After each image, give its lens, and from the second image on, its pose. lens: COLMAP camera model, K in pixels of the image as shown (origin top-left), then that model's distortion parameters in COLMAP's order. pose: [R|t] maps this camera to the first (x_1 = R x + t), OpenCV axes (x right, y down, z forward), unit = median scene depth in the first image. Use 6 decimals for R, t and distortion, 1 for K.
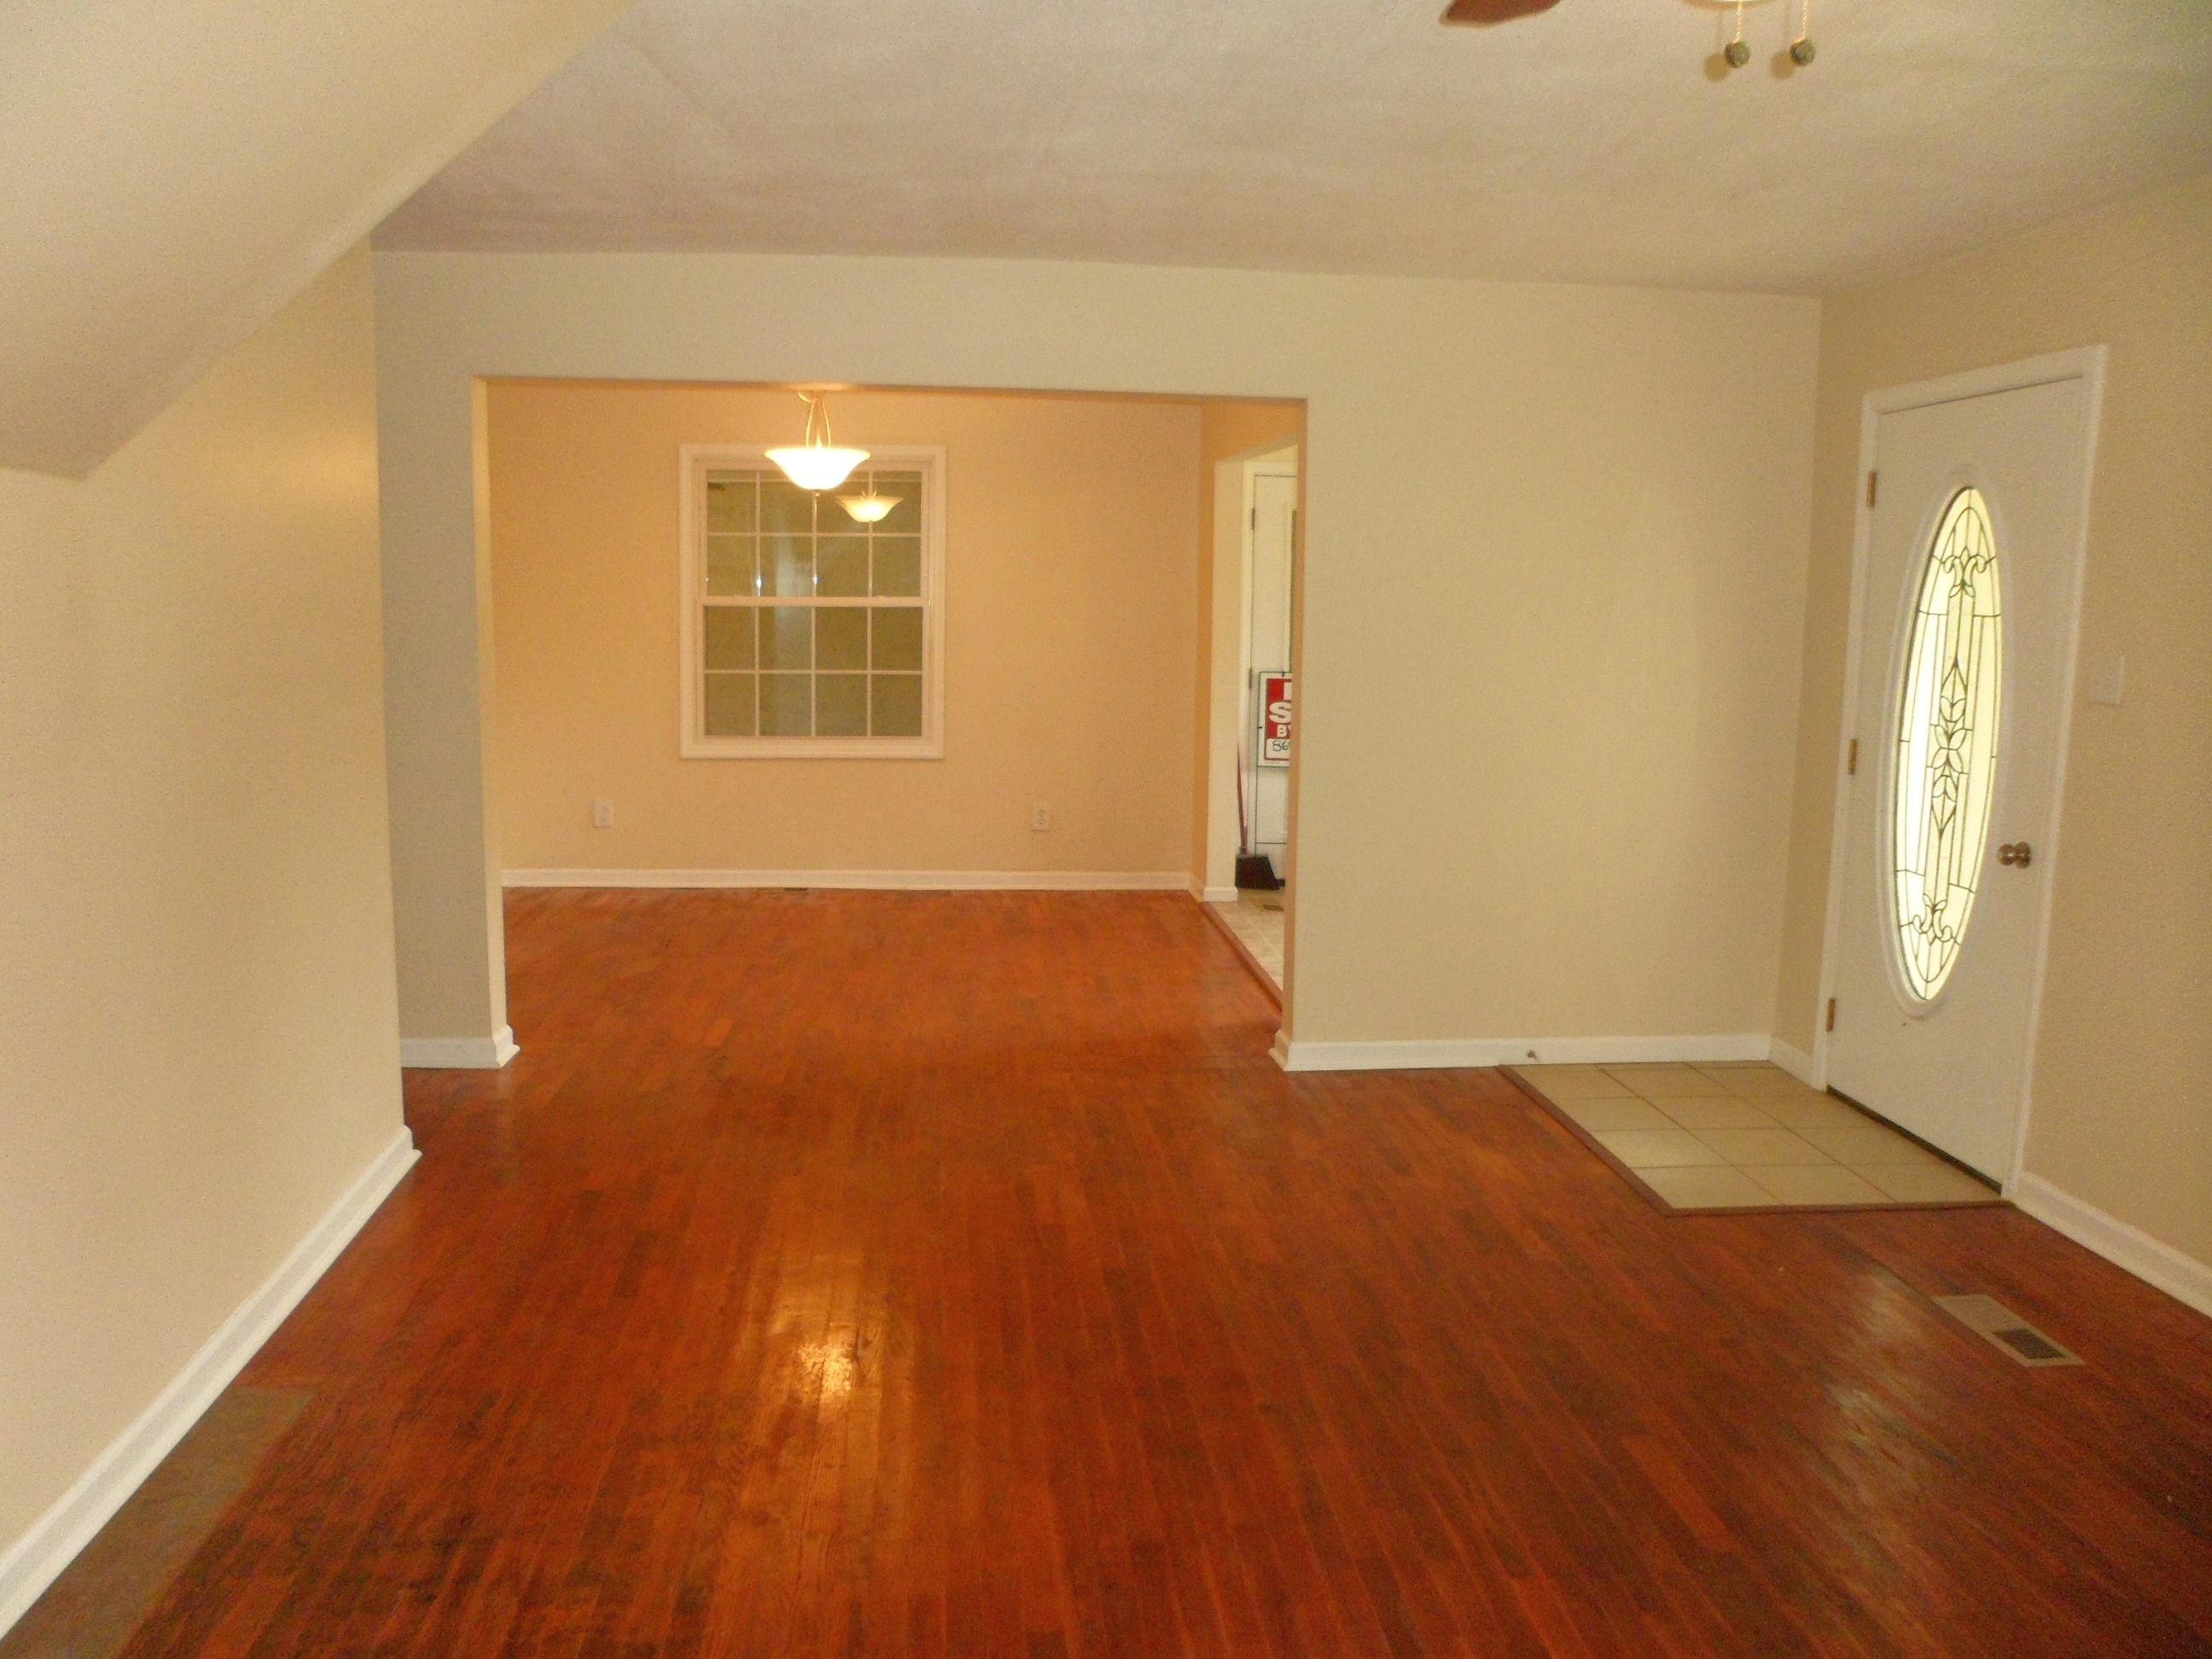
lens RADIAL K [[1709.7, 0, 1106.0], [0, 1709.7, 829.5], [0, 0, 1]] dist [-0.187261, 0.221904]
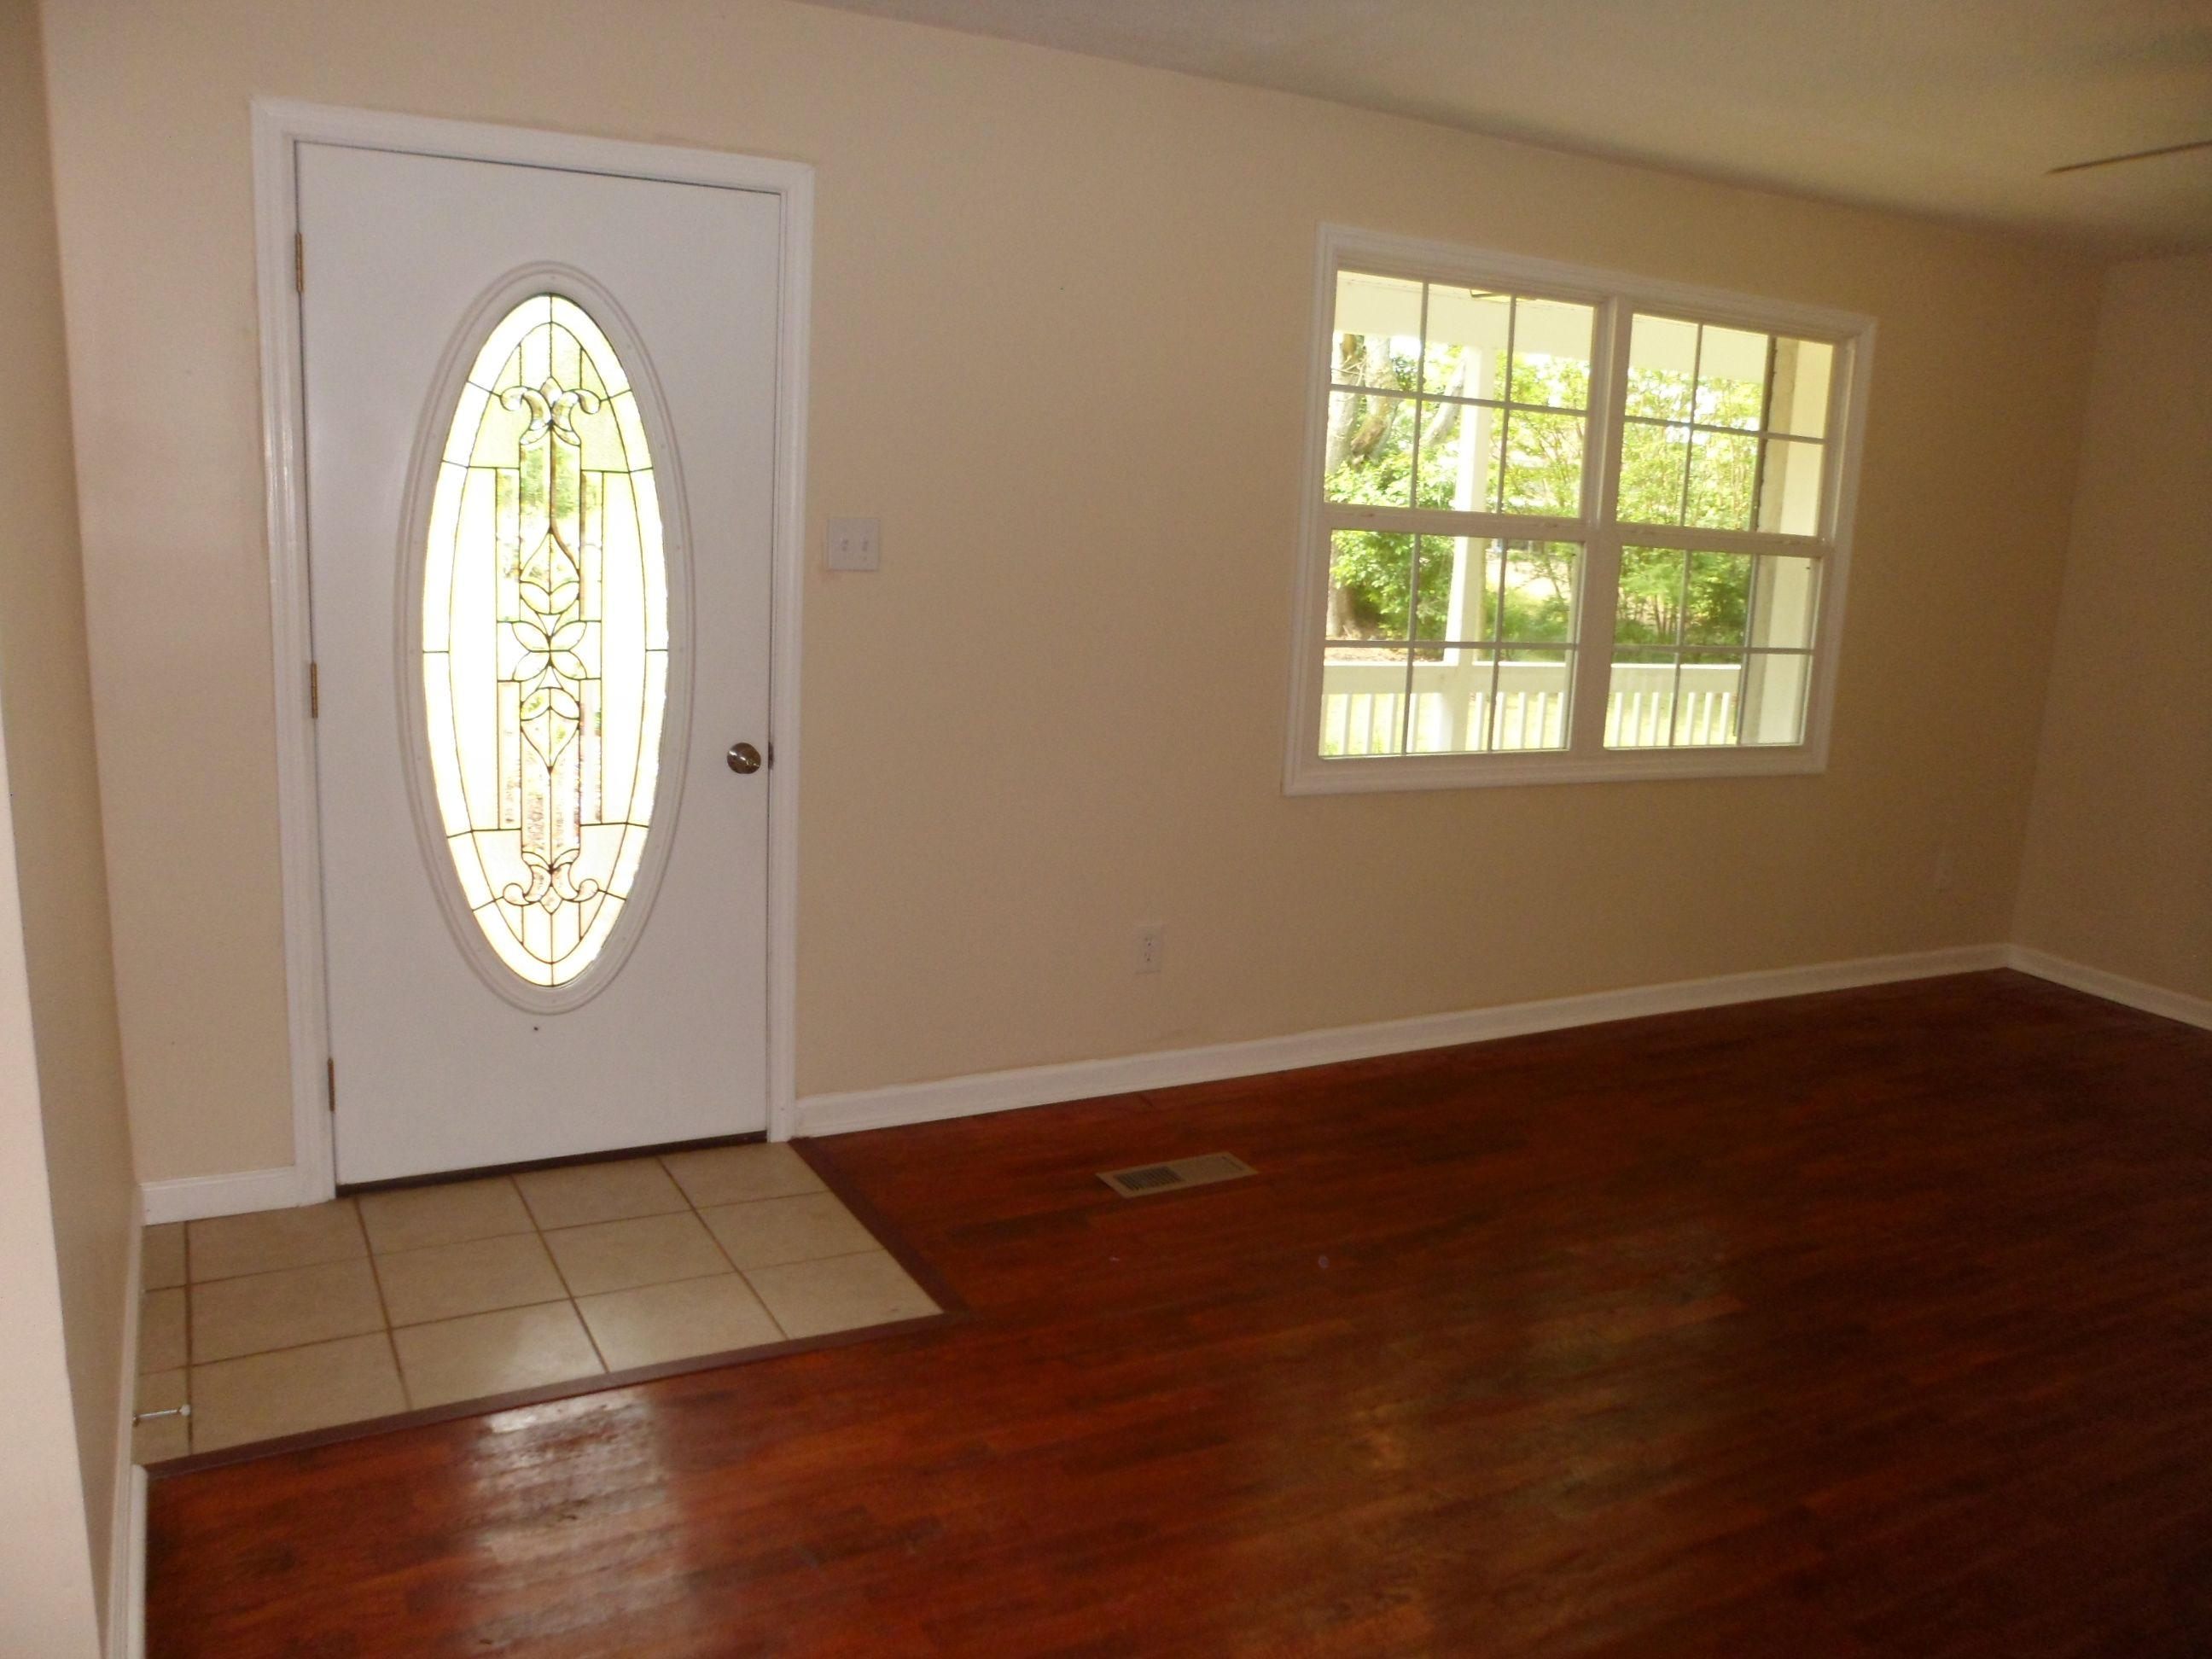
lens RADIAL K [[1709.7, 0, 1106.0], [0, 1709.7, 829.5], [0, 0, 1]] dist [-0.187261, 0.221904]
pose [[-0.391723, -0.220735, 0.893213, -0.279777], [0.070227, 0.960791, 0.268234, -0.158822], [-0.917399, 0.167801, -0.360863, 1.074663]]
